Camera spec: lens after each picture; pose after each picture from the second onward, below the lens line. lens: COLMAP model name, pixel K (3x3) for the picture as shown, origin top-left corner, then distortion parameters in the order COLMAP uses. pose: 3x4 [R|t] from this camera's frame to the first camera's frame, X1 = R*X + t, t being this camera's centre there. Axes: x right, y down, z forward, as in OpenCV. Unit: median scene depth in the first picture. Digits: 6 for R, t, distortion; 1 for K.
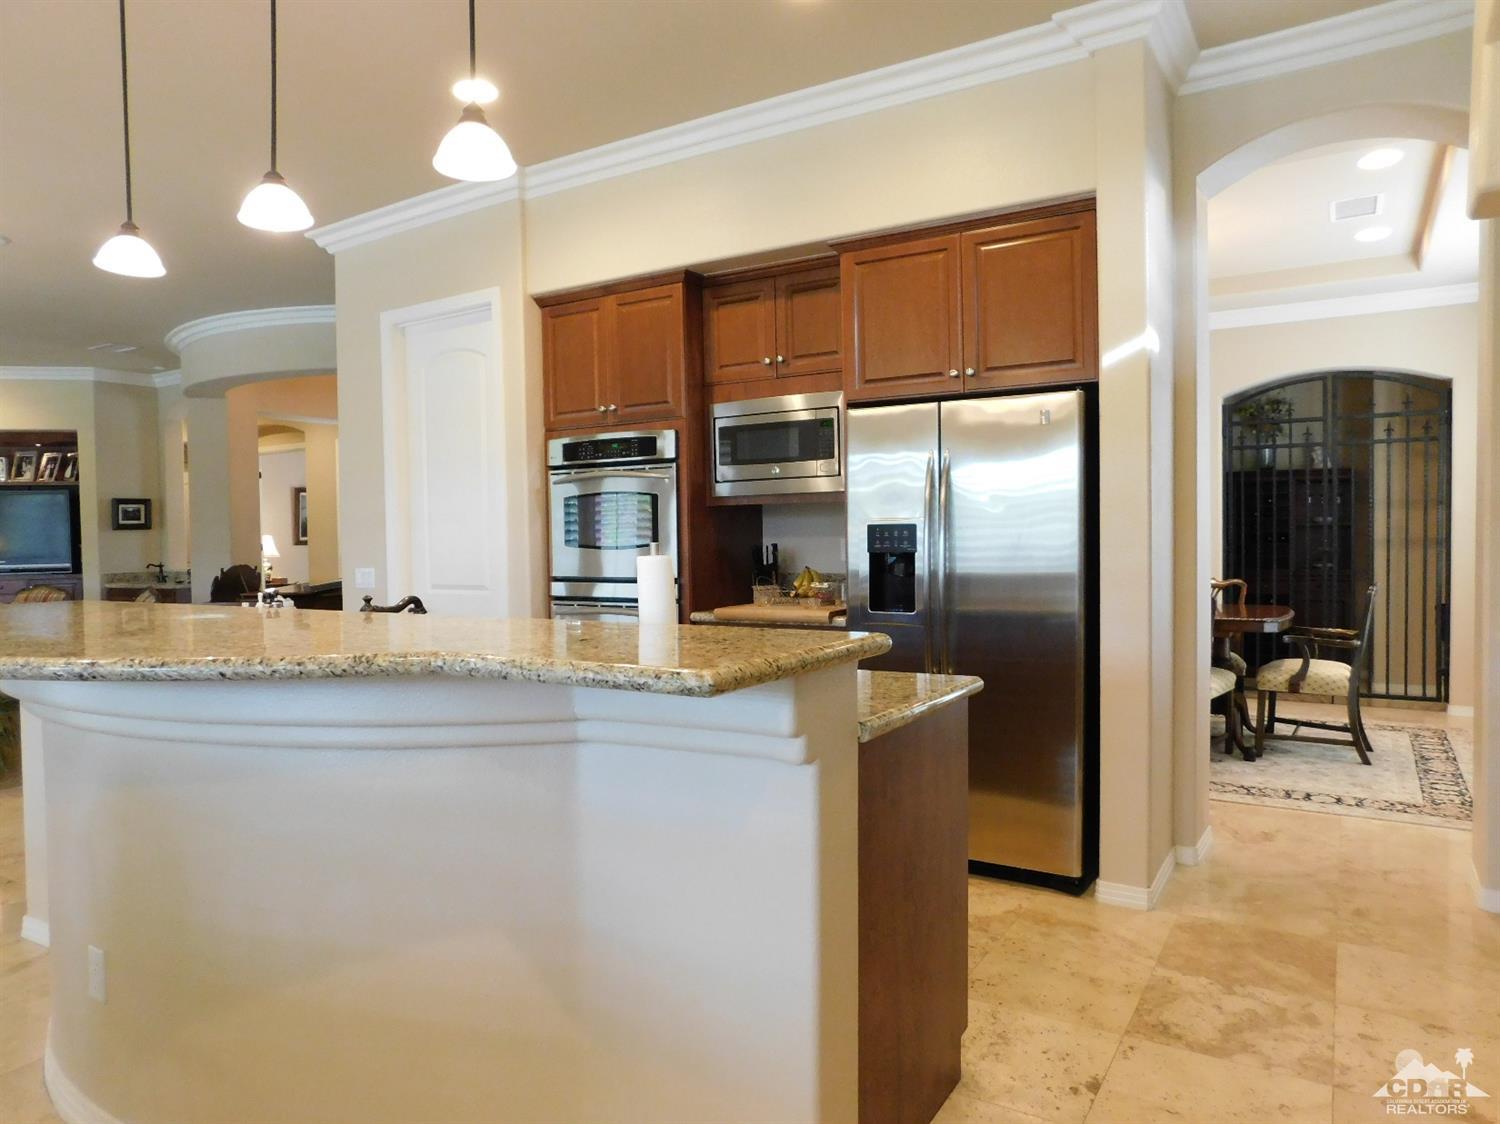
lens RADIAL K [[994.4, 0, 759.0], [0, 994.4, 562.8], [0, 0, 1]] dist [-0.058280, 0.040283]
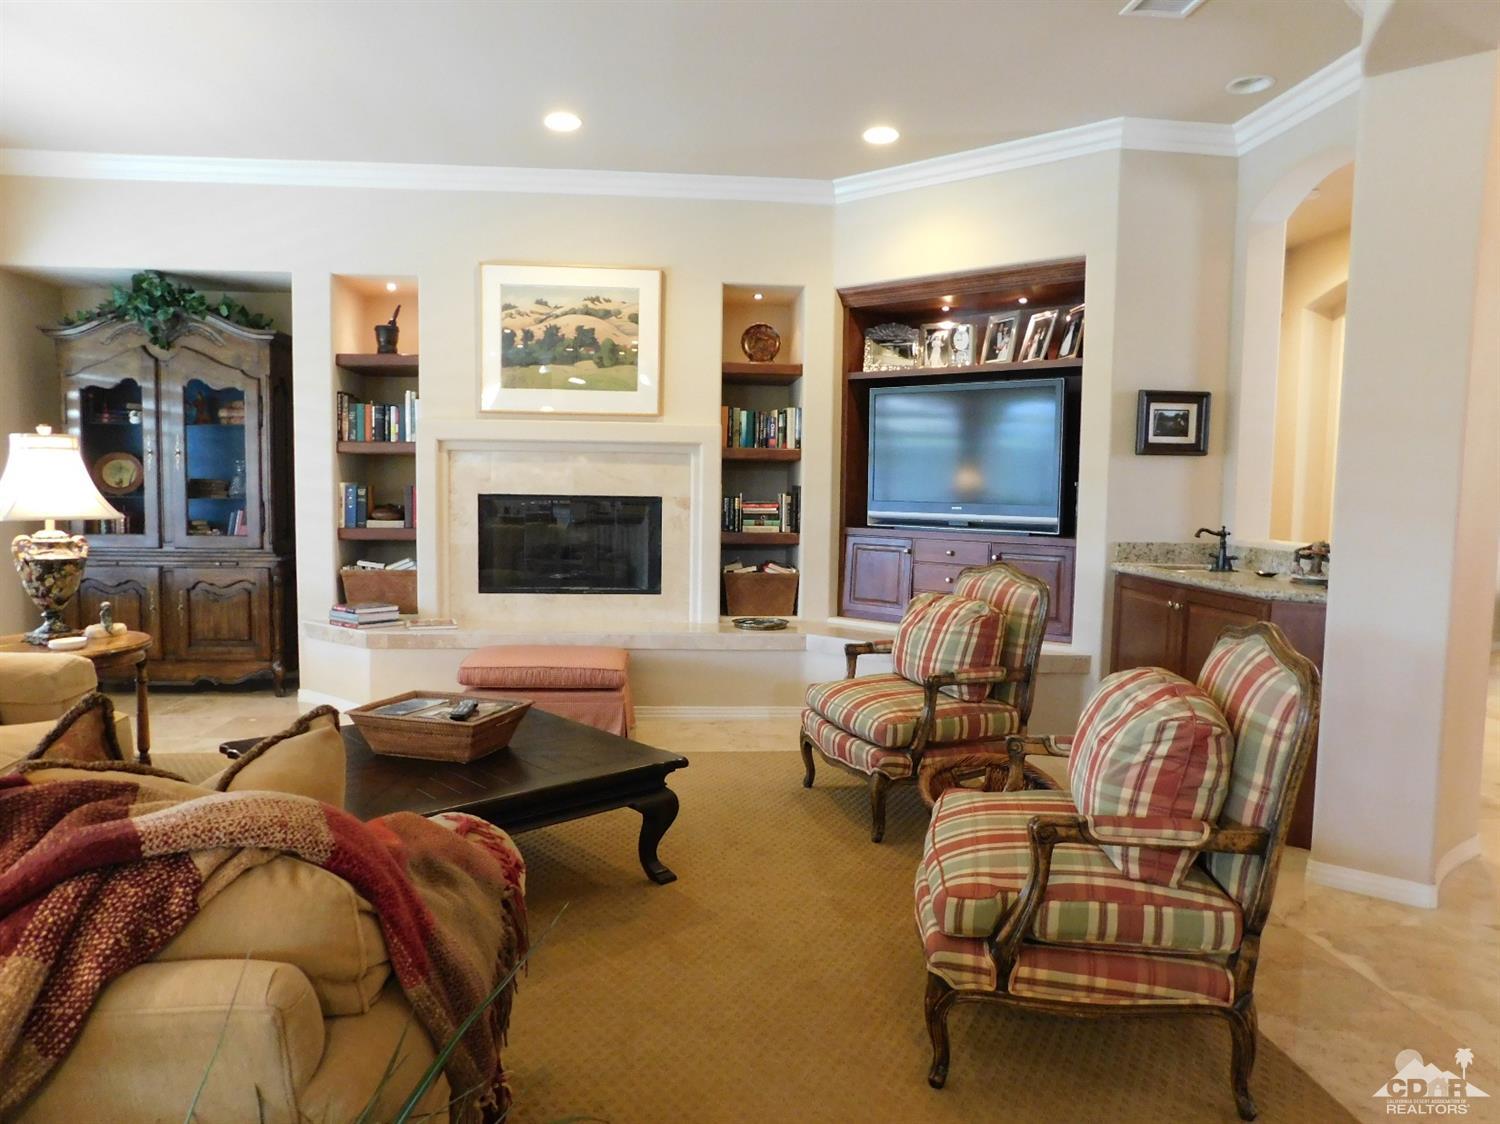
lens RADIAL K [[994.4, 0, 747.1], [0, 994.4, 552.4], [0, 0, 1]] dist [-0.058280, 0.040283]
pose [[0.584985, 0.088786, -0.806170, -0.368206], [-0.048301, 0.996039, 0.074648, -0.012381], [0.809605, -0.004729, 0.586956, 0.545266]]
